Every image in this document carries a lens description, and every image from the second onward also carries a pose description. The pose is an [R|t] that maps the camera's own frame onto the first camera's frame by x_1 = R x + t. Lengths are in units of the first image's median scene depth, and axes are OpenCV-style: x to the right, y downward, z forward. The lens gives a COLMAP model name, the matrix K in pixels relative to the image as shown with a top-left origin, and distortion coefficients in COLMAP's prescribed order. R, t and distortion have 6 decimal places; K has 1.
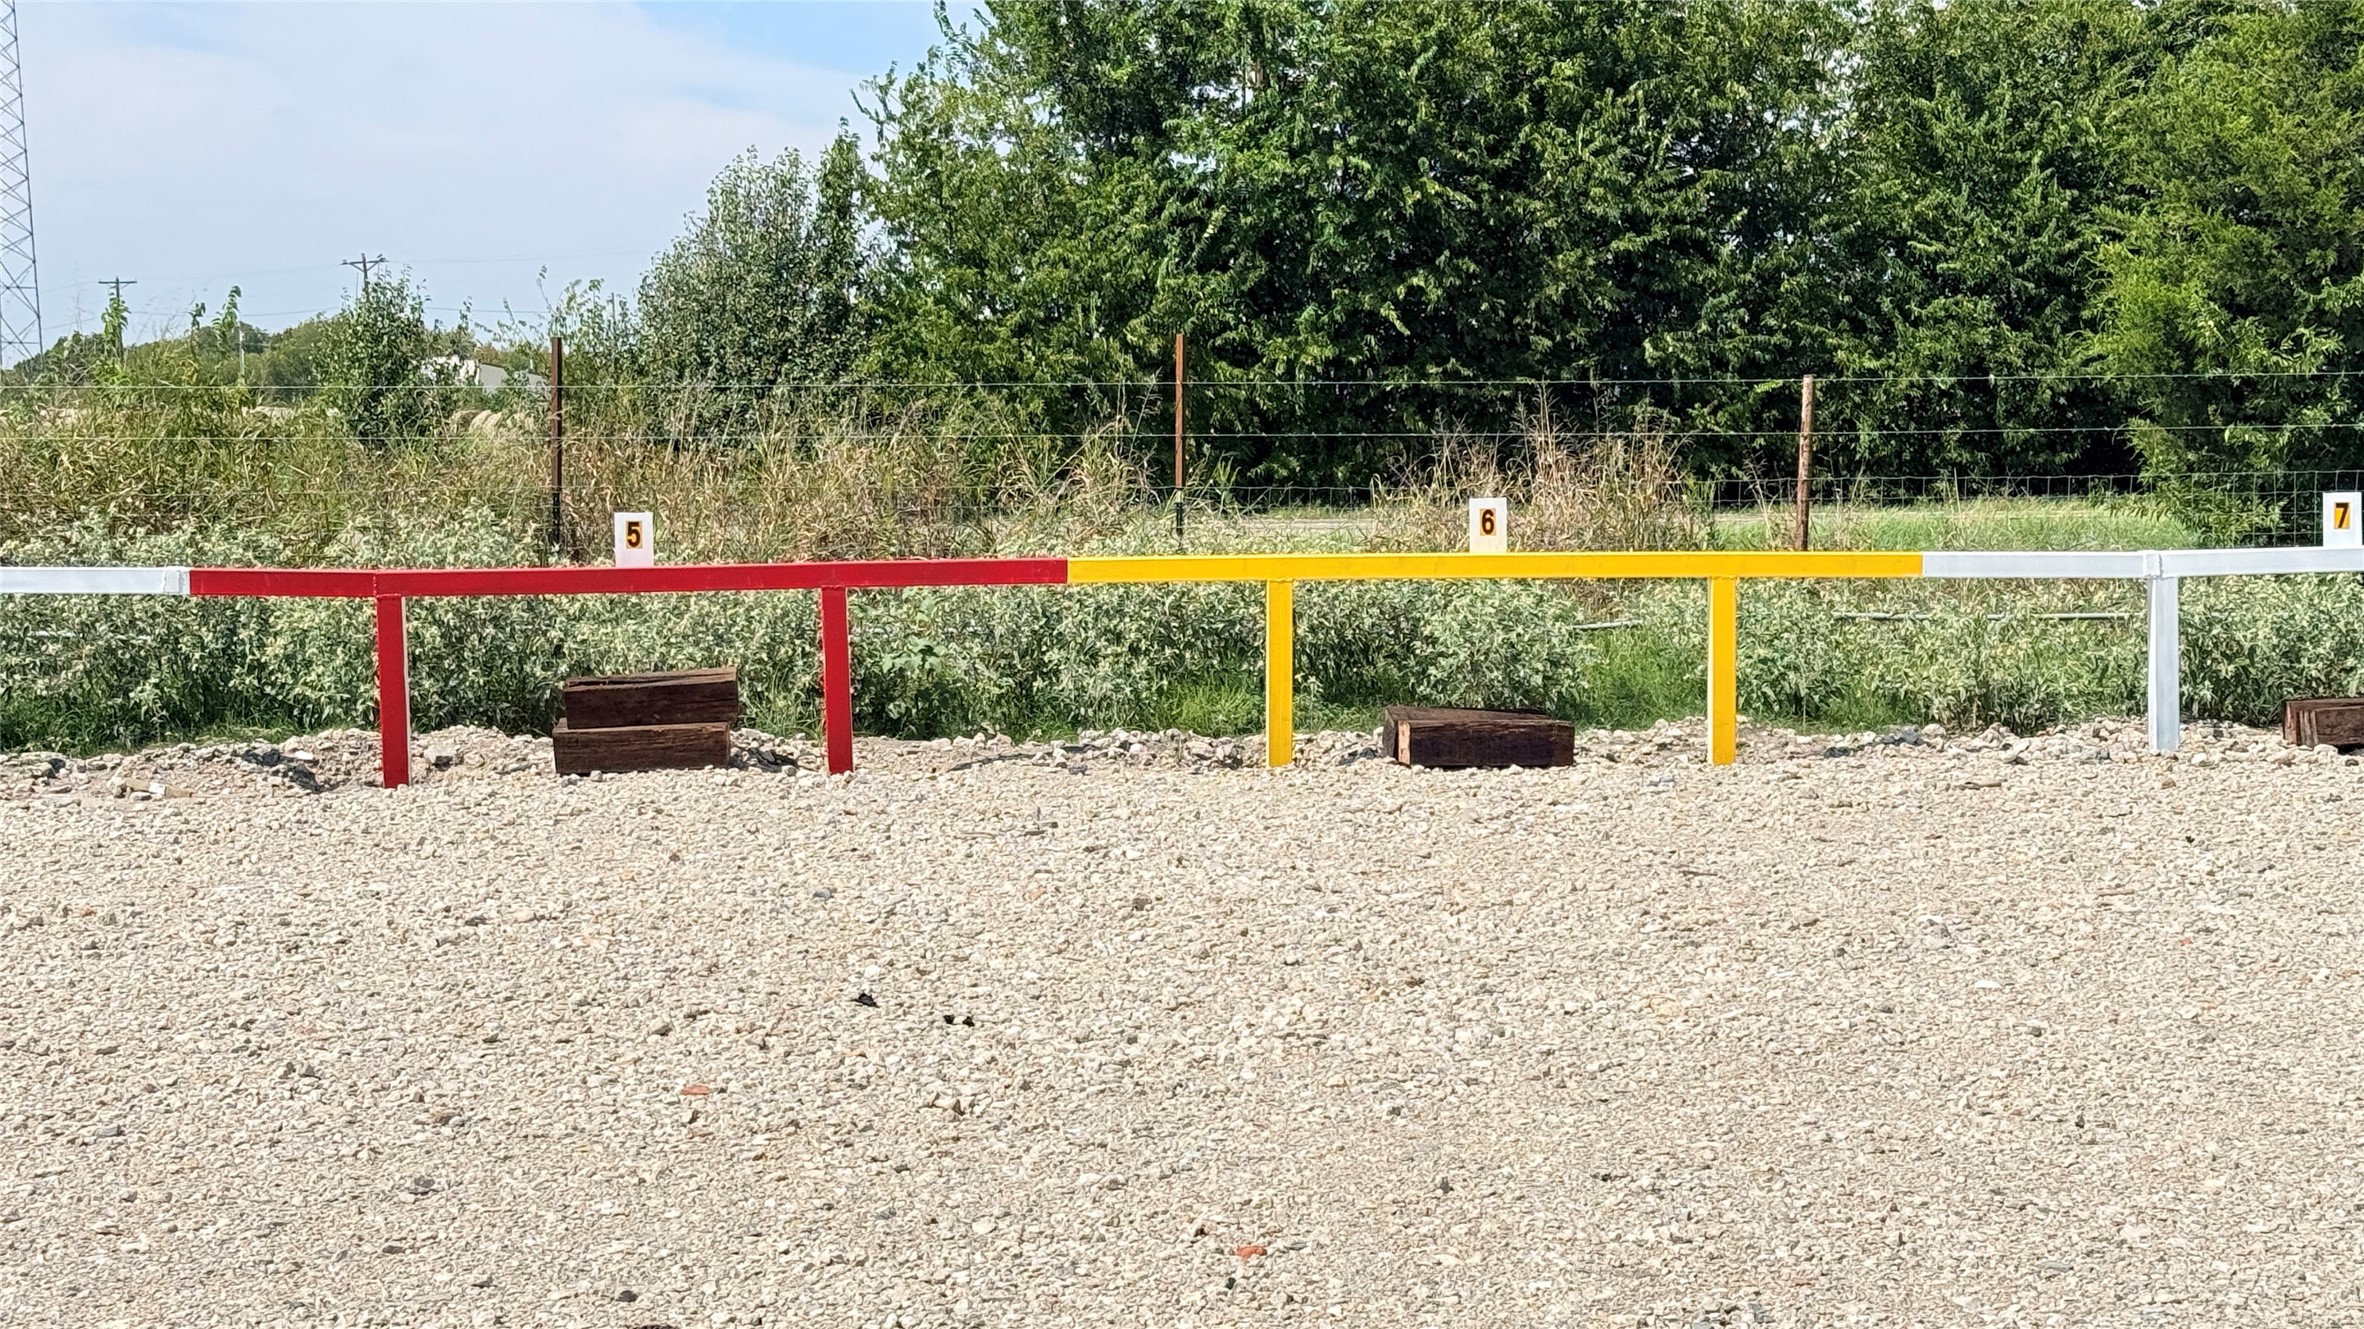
lens RADIAL K [[3965.0, 0, 1165.6], [0, 3965.0, 671.7], [0, 0, 1]] dist [-0.002034, 0.000000]
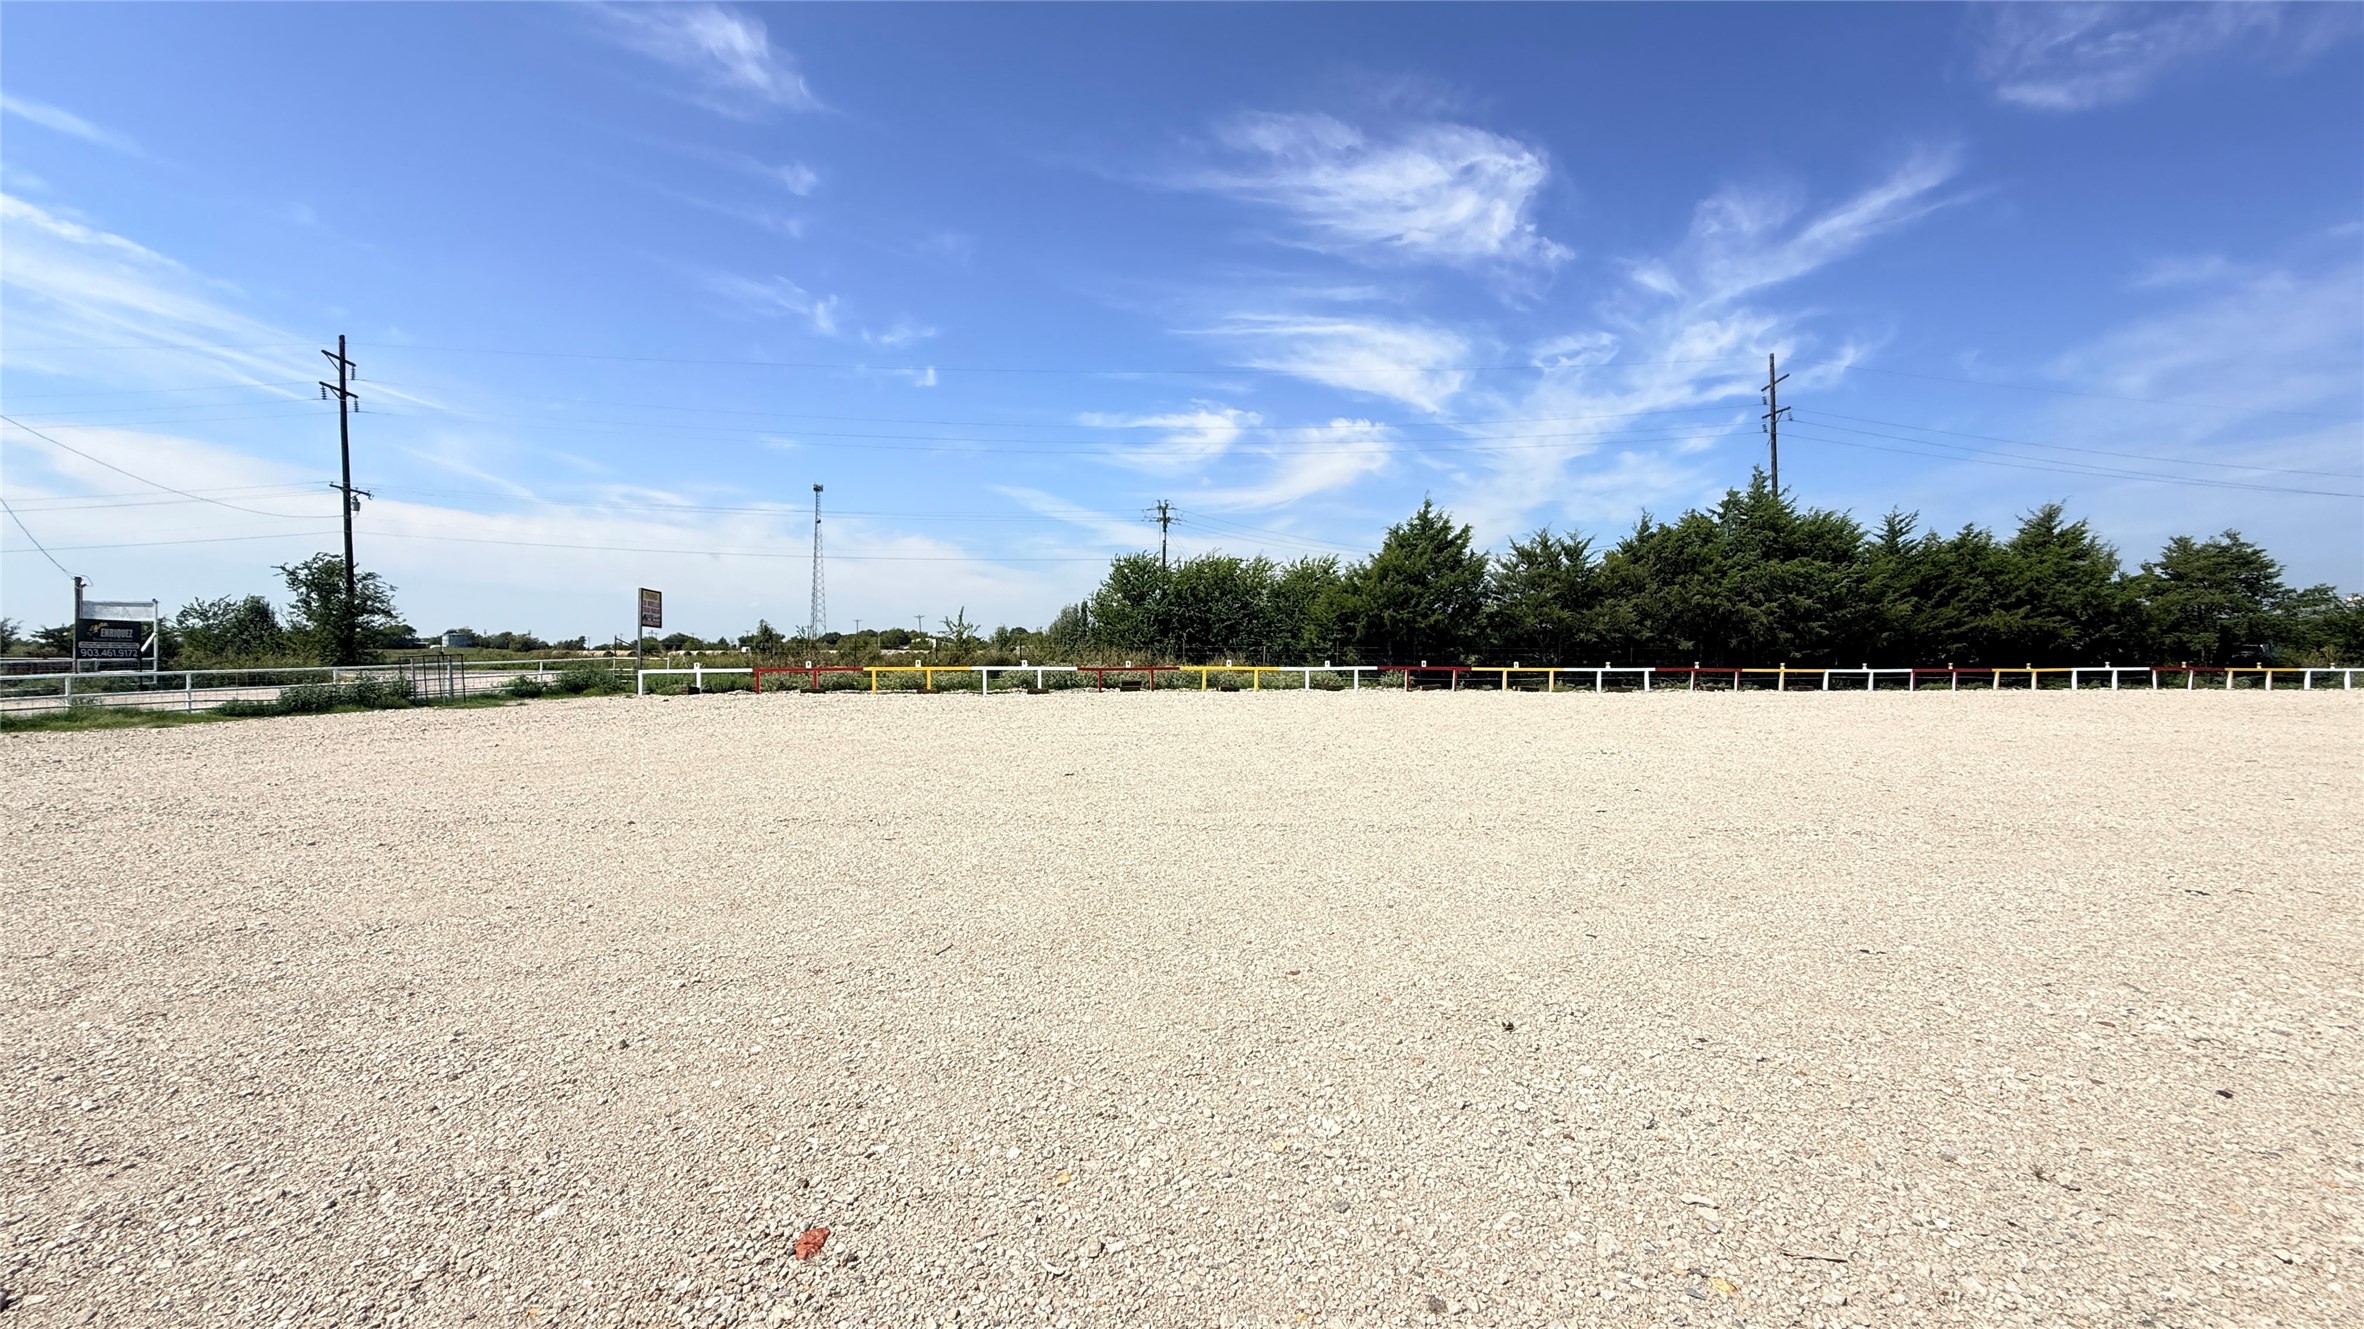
lens RADIAL K [[1025.7, 0, 1176.5], [0, 1025.7, 643.6], [0, 0, 1]] dist [-0.021665, 0.000048]
pose [[0.995933, 0.009584, 0.089586, -0.134881], [-0.002921, 0.997238, -0.074209, 0.049336], [-0.090050, 0.073646, 0.993211, -0.695679]]
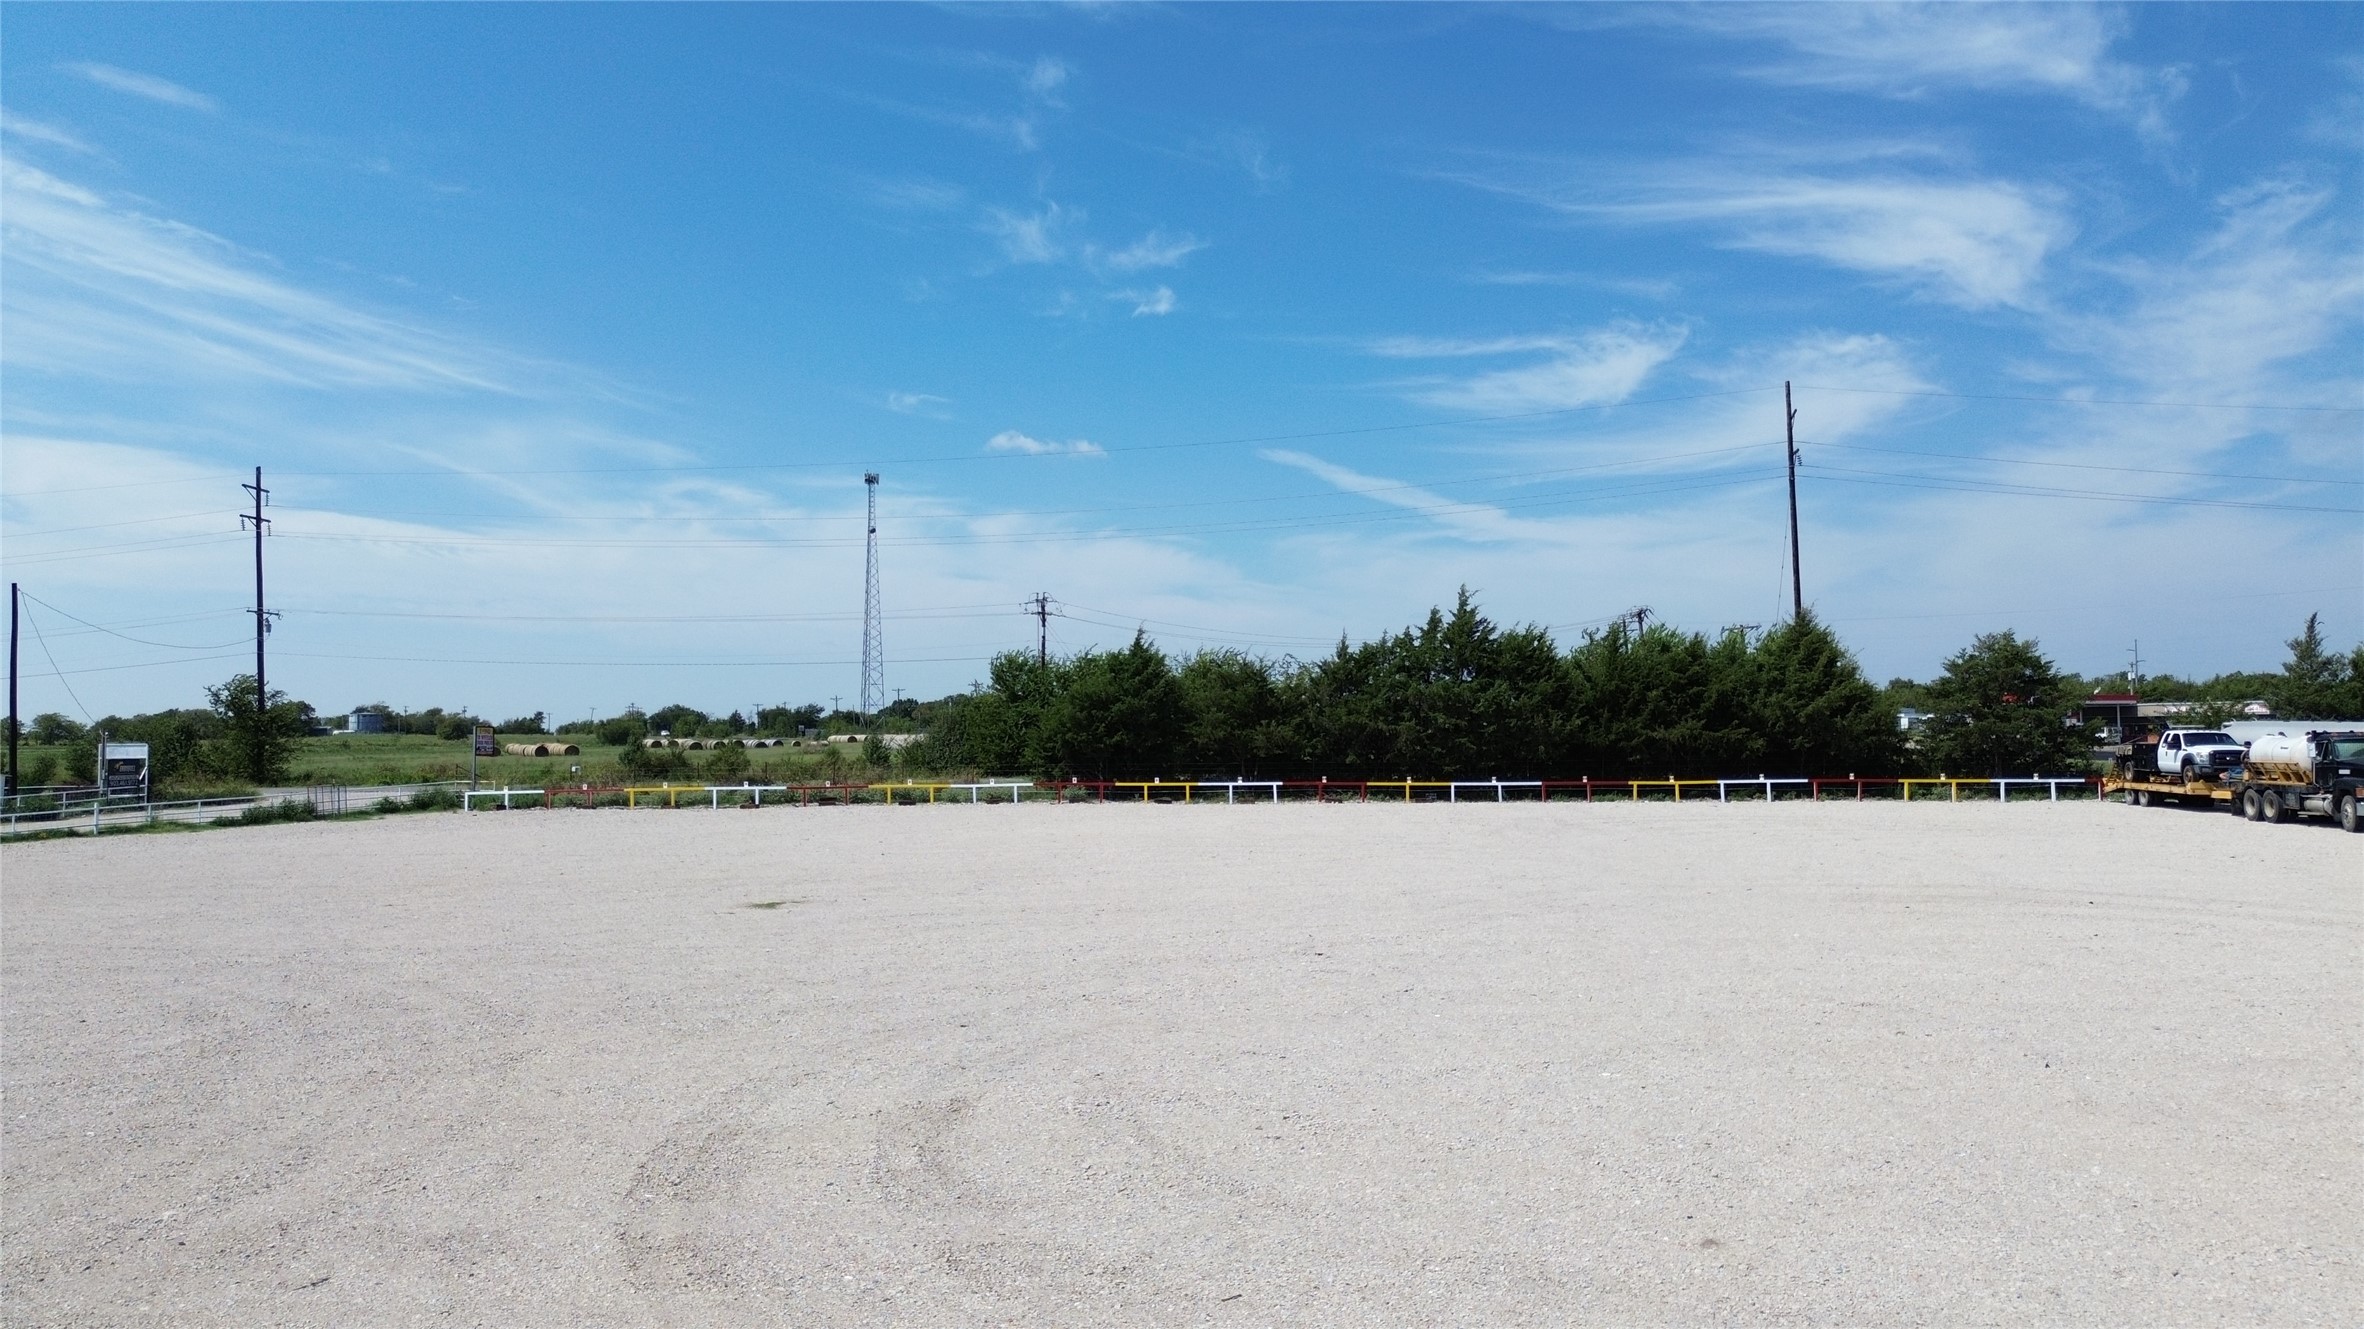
lens RADIAL K [[1623.5, 0, 1188.0], [0, 1623.5, 678.3], [0, 0, 1]] dist [0.047202, -0.022189]
pose [[0.992916, -0.007604, -0.118578, 0.774653], [-0.003811, 0.995399, -0.095744, 0.057513], [0.118760, 0.095518, 0.988318, -1.853911]]
